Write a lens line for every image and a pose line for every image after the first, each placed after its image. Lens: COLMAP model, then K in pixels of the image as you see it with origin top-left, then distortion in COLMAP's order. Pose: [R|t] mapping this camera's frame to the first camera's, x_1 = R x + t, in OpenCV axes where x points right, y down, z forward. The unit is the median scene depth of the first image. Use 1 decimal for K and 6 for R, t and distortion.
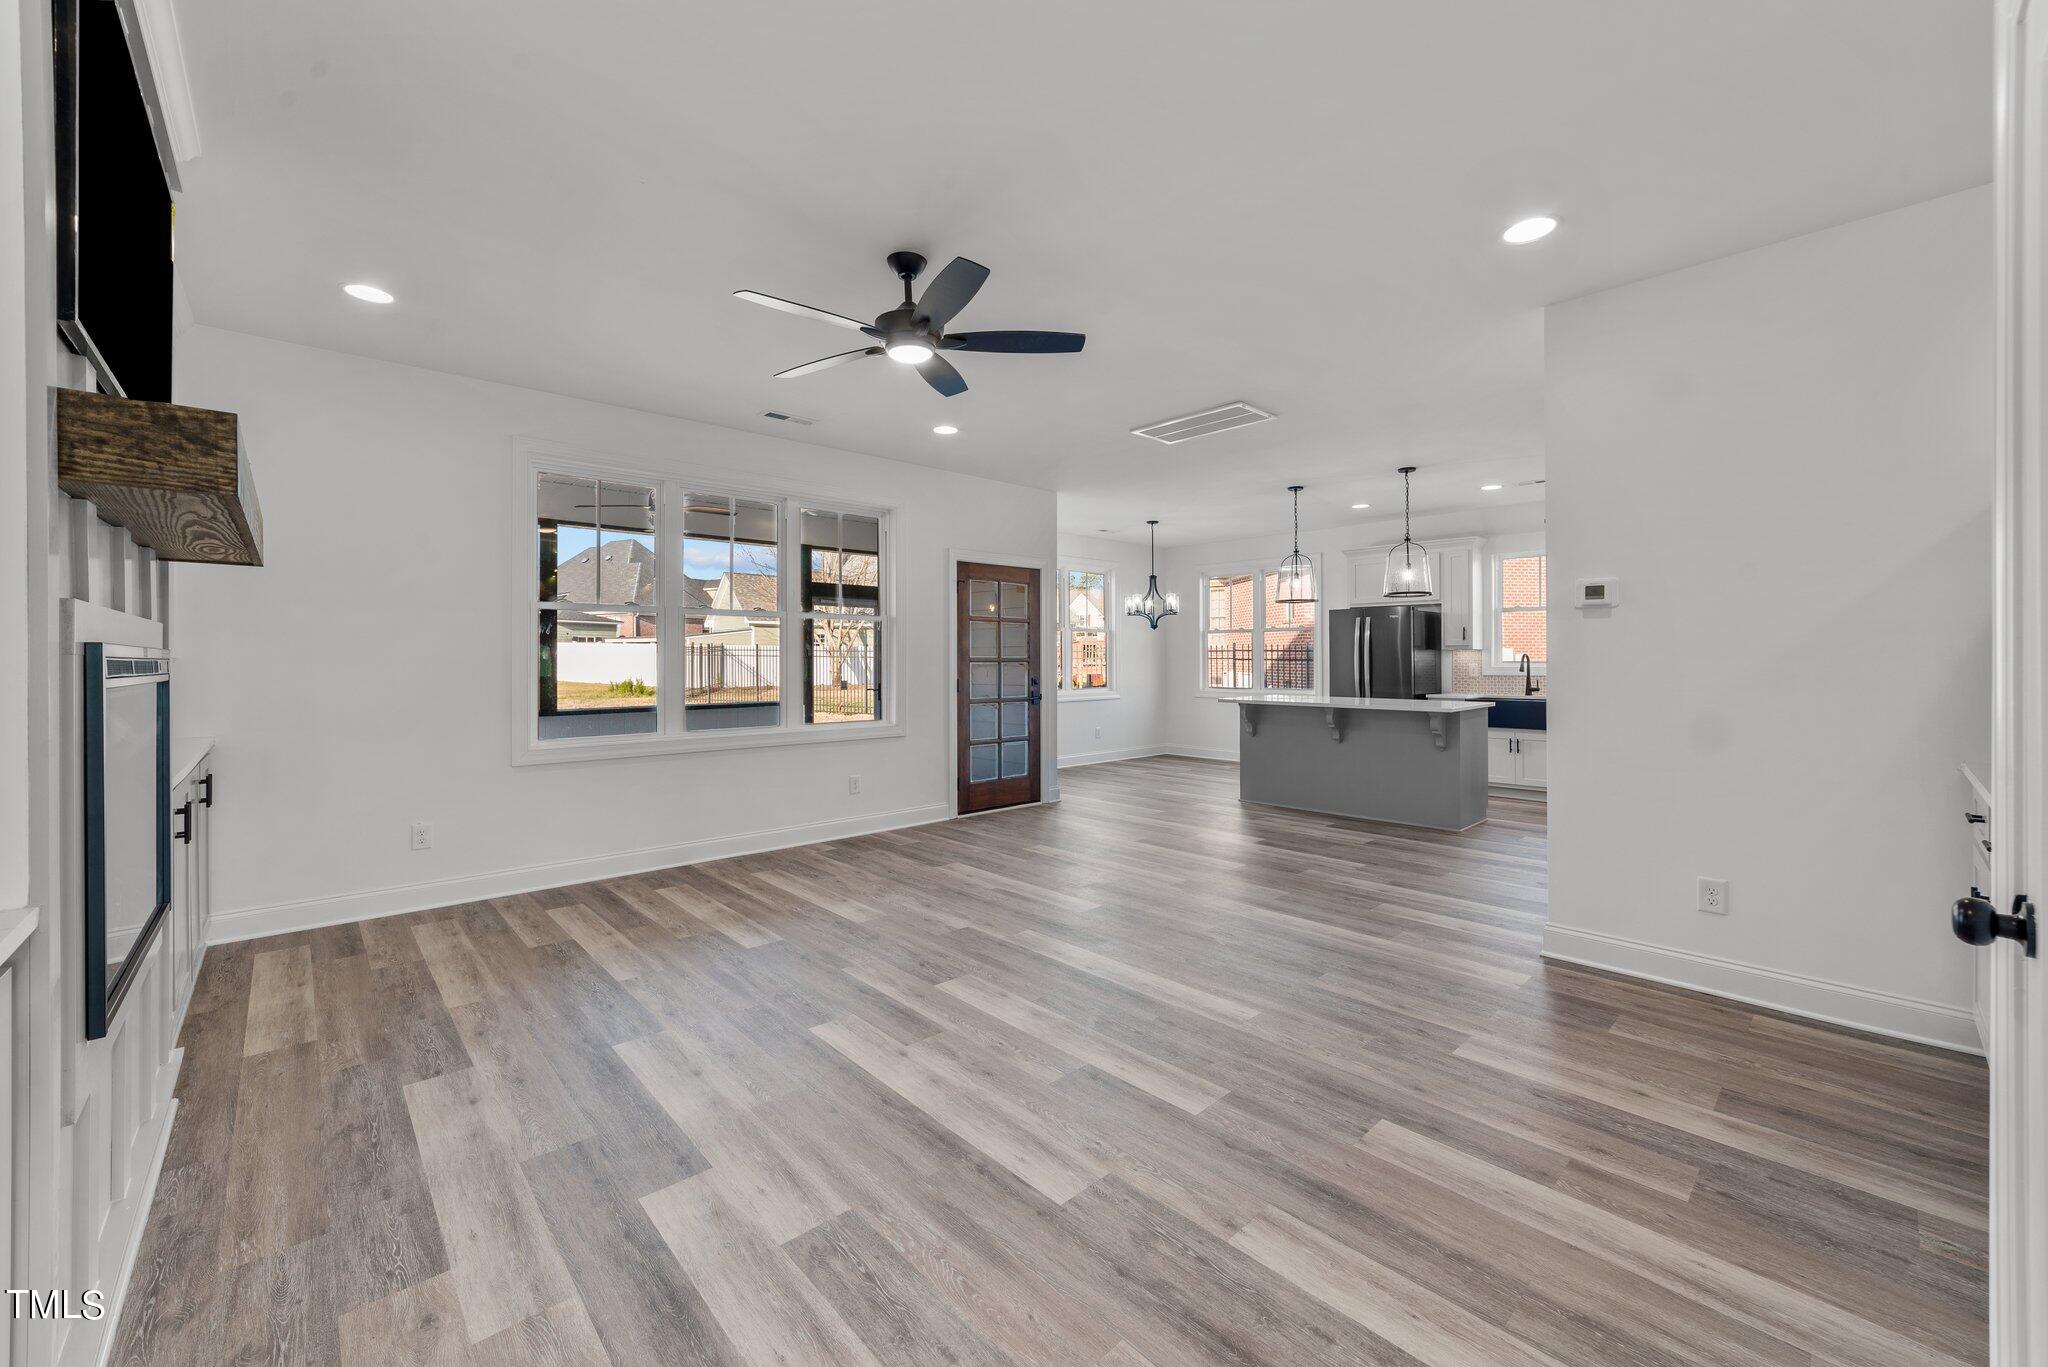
lens RADIAL K [[800.6, 0, 1019.7], [0, 800.6, 660.9], [0, 0, 1]] dist [-0.017747, 0.006760]
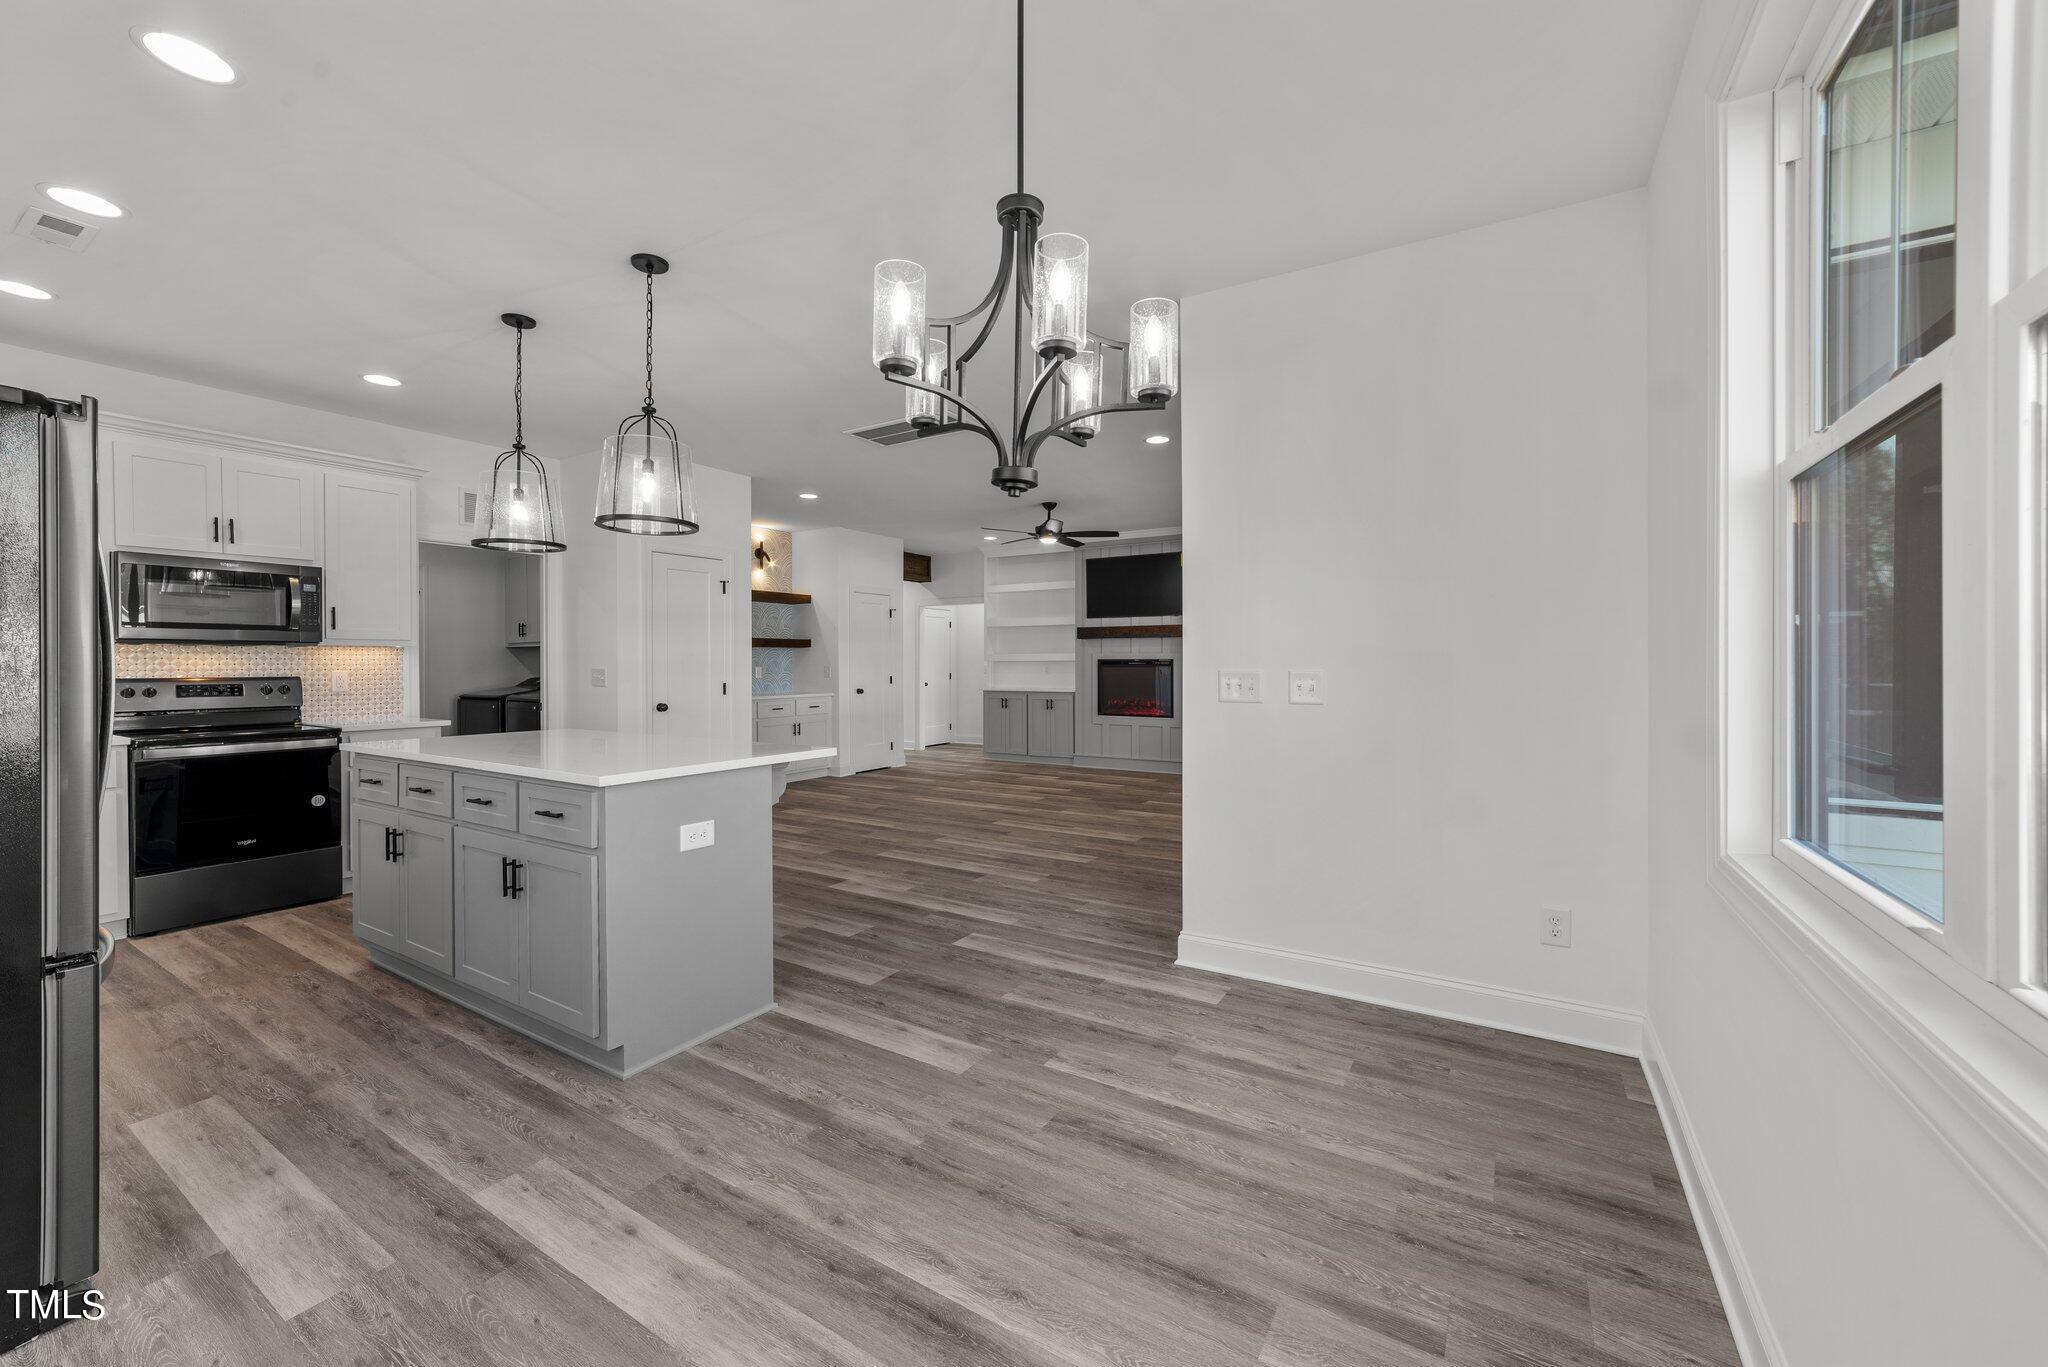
lens RADIAL K [[800.6, 0, 1019.7], [0, 800.6, 660.9], [0, 0, 1]] dist [-0.017747, 0.006760]
pose [[-0.962910, 0.004314, -0.269789, 0.269585], [0.004307, 0.999991, 0.000617, -0.001384], [0.269789, -0.000568, -0.962919, 1.461621]]
